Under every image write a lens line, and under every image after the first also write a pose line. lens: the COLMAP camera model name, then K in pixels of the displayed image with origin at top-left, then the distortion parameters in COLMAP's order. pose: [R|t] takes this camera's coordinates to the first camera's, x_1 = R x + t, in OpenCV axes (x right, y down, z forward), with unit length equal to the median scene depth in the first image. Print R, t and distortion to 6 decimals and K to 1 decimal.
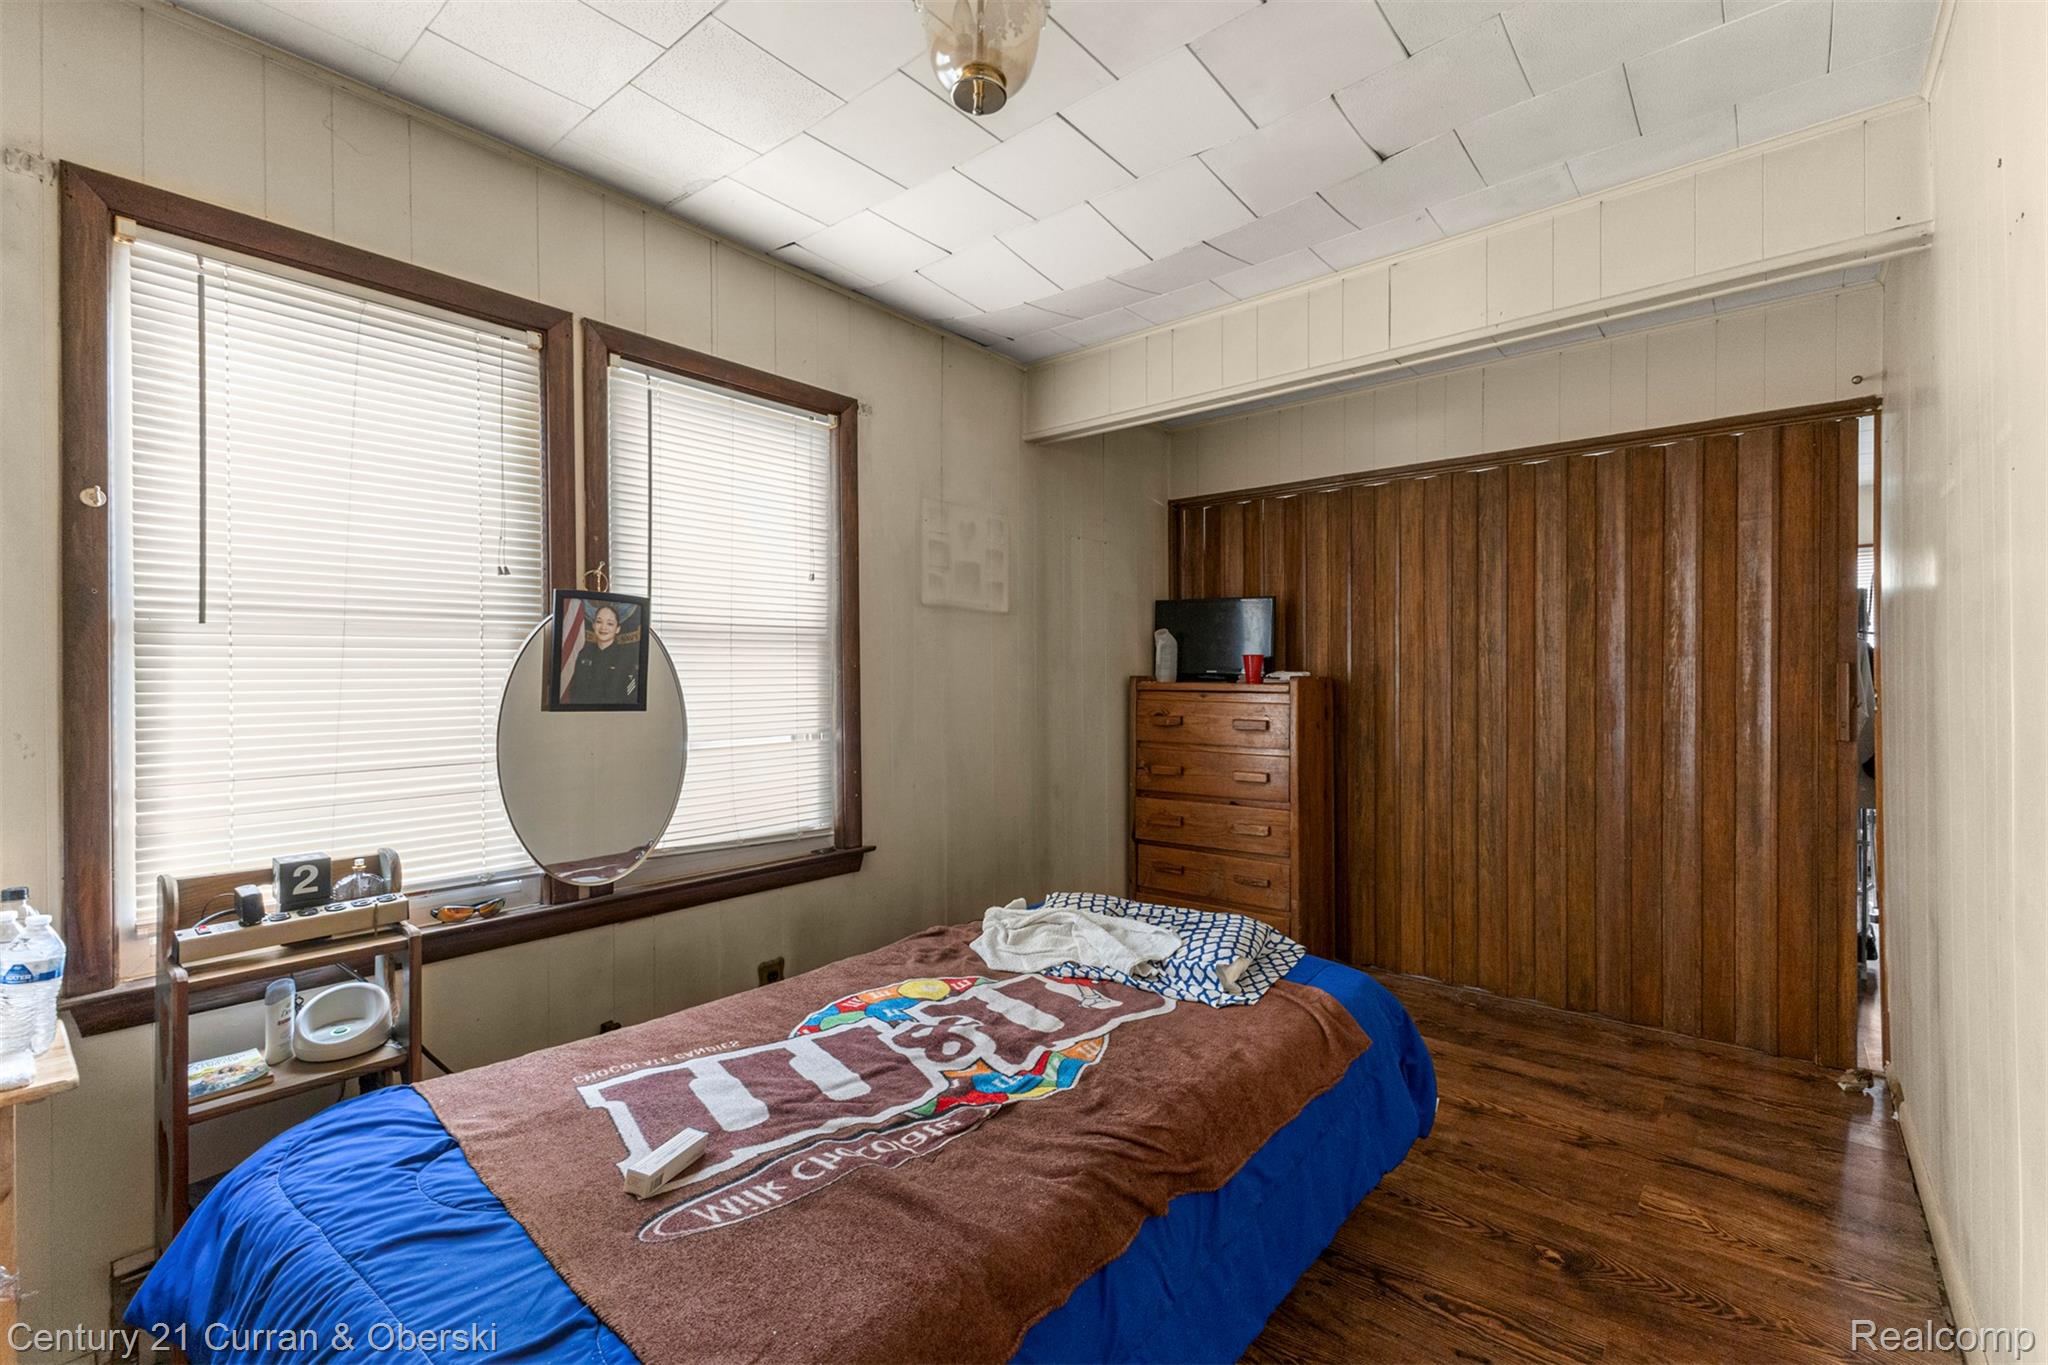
lens RADIAL K [[901.5, 0, 1014.9], [0, 901.5, 676.9], [0, 0, 1]] dist [0.000957, 0.000657]
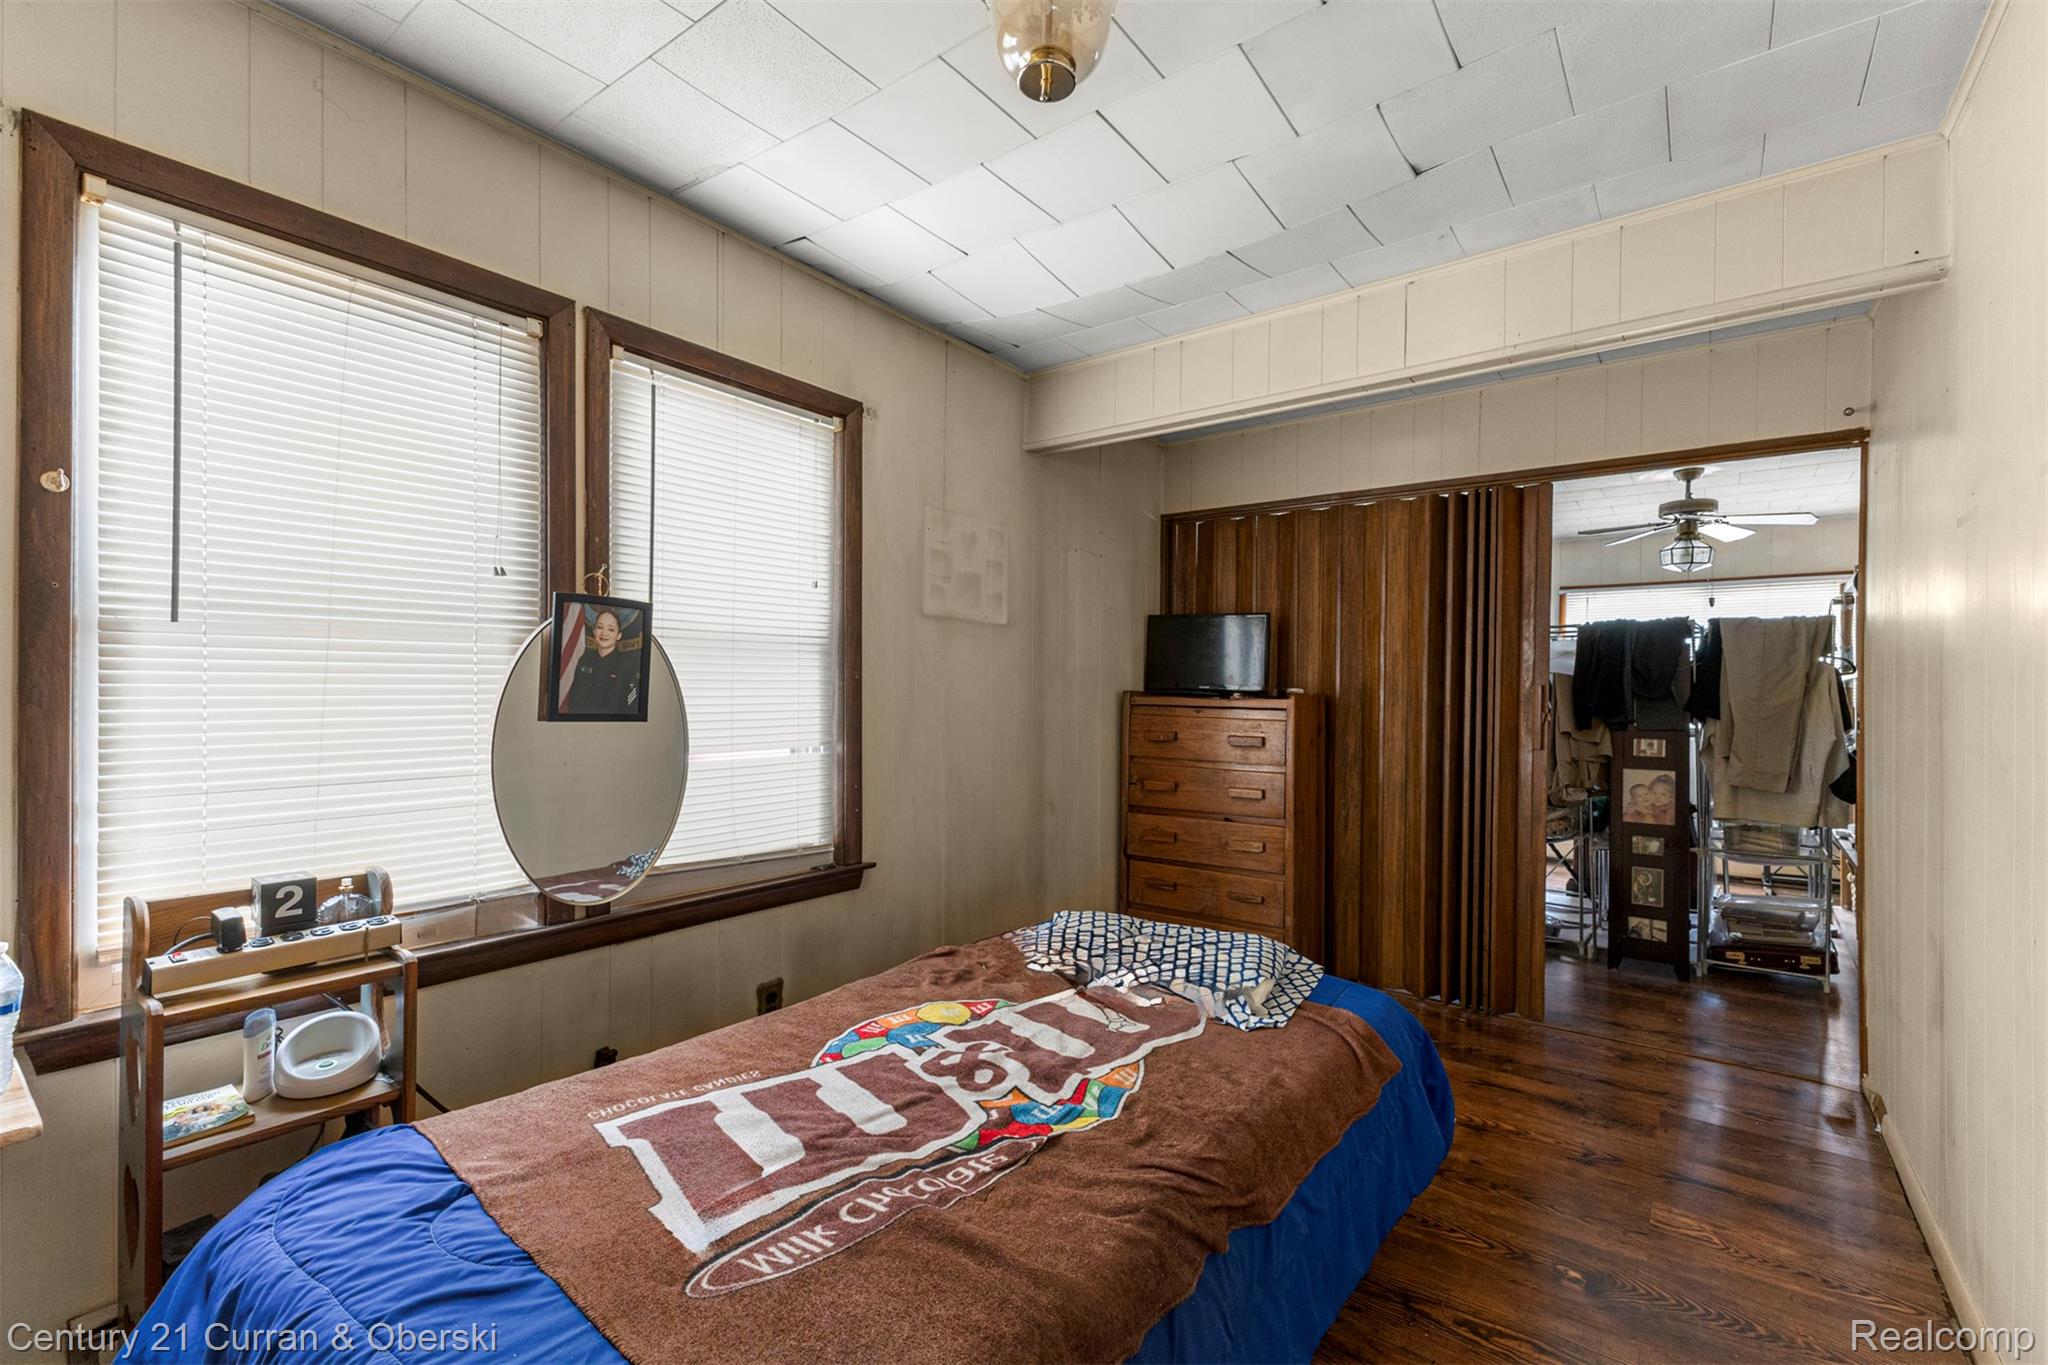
lens RADIAL K [[898.5, 0, 1019.6], [0, 898.5, 691.3], [0, 0, 1]] dist [0.001861, -0.000600]
pose [[0.998576, 0.012552, 0.051854, -0.080974], [-0.012670, 0.999918, 0.001938, -0.001482], [-0.051826, -0.002592, 0.998653, 0.037932]]
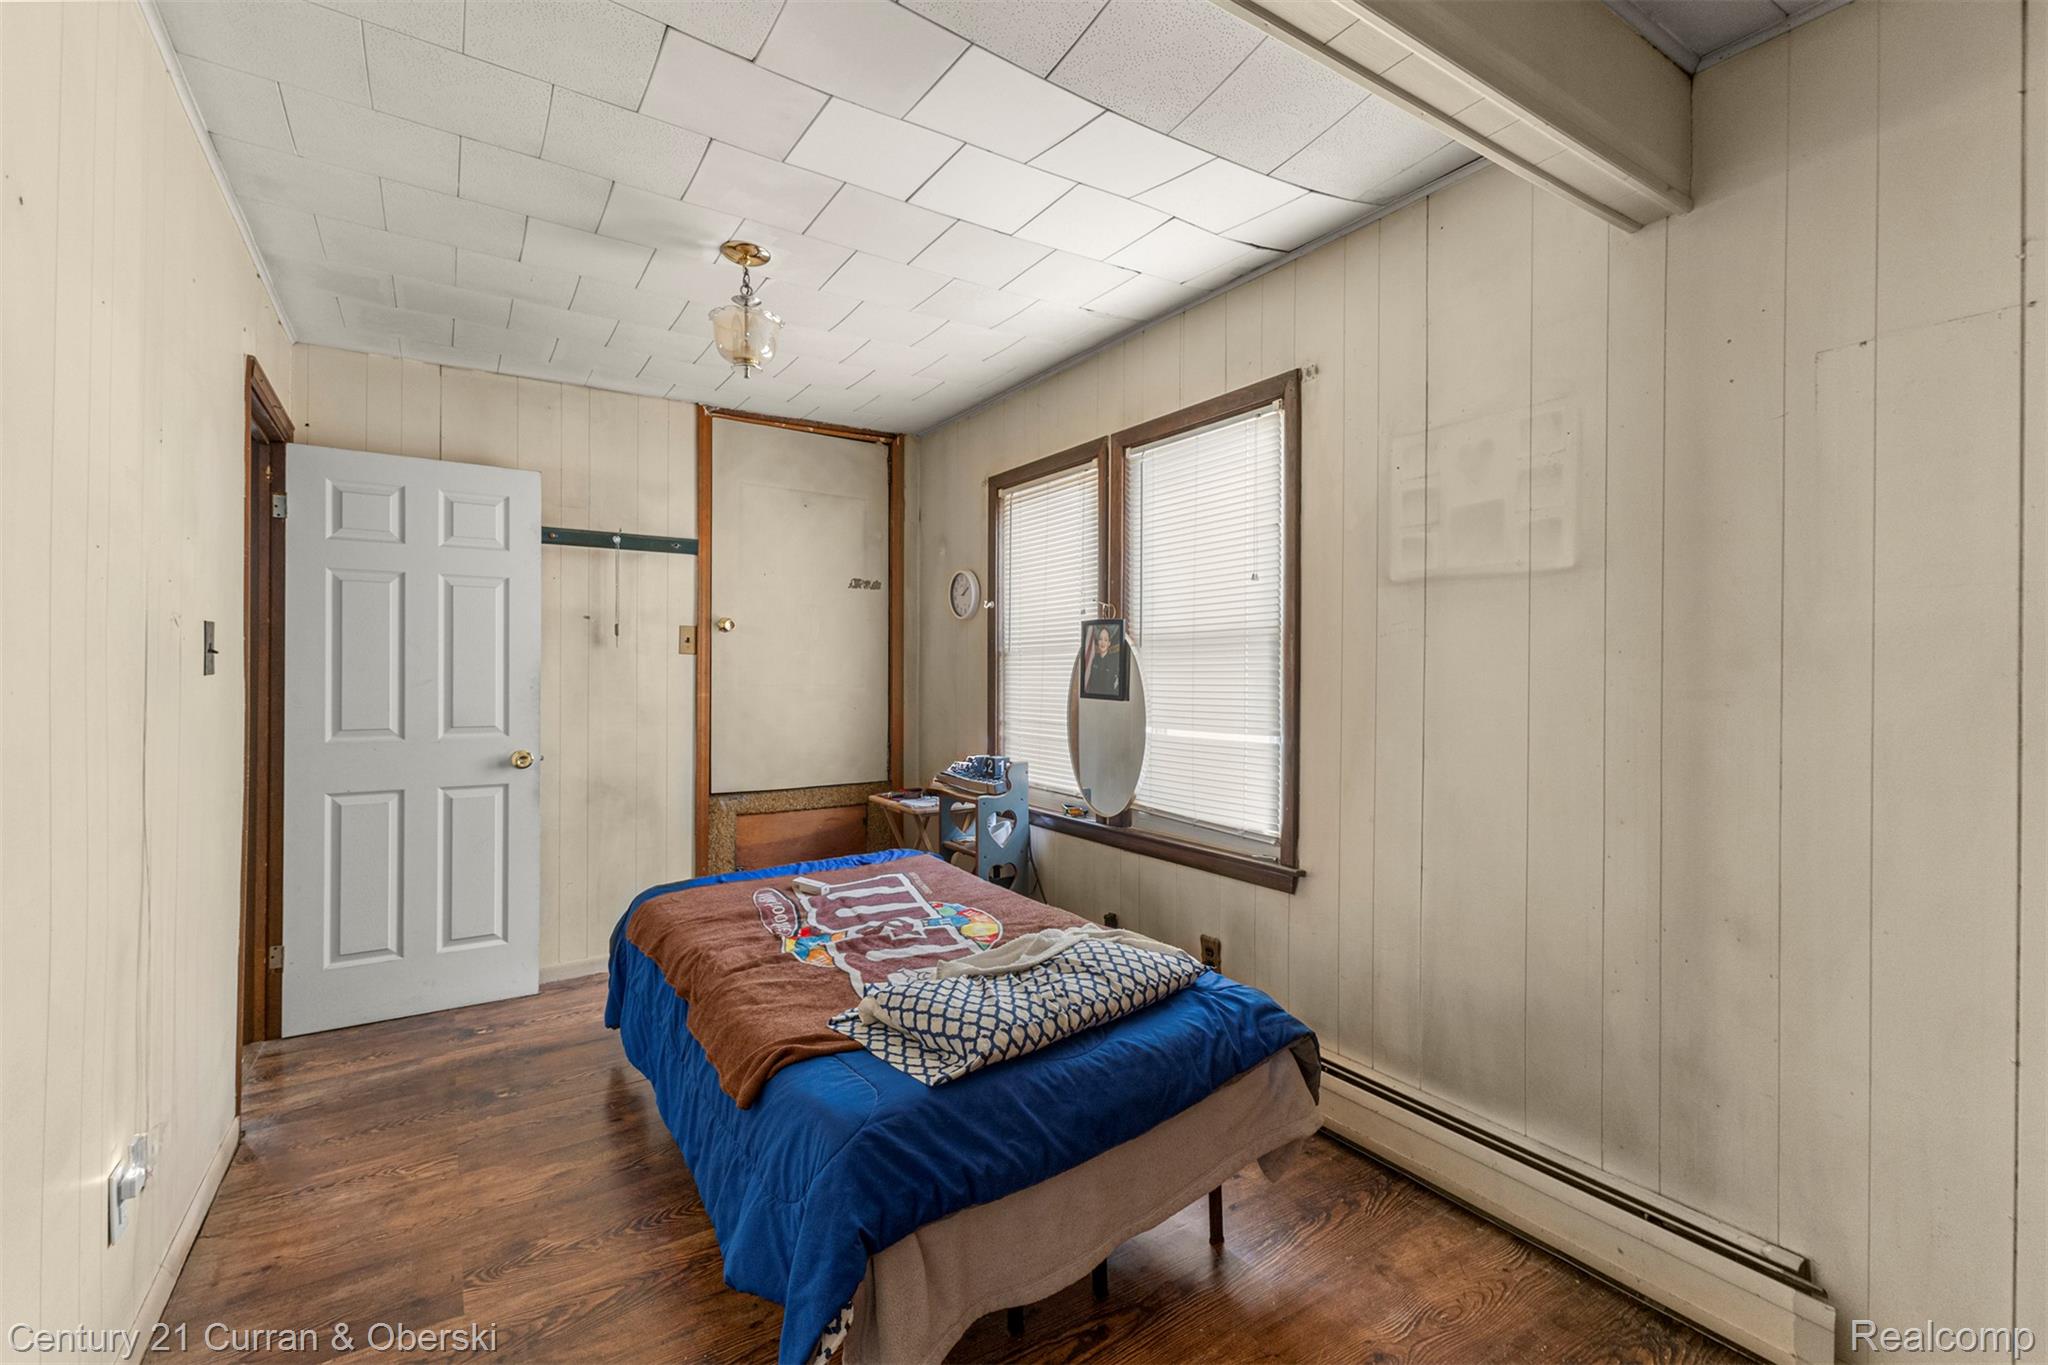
lens RADIAL K [[882.7, 0, 1025.9], [0, 882.7, 672.3], [0, 0, 1]] dist [-0.007951, -0.000233]
pose [[-0.278690, 0.002299, -0.960379, 1.146971], [-0.001159, 0.999996, 0.002730, -0.012274], [0.960381, 0.001874, -0.278686, 1.525641]]
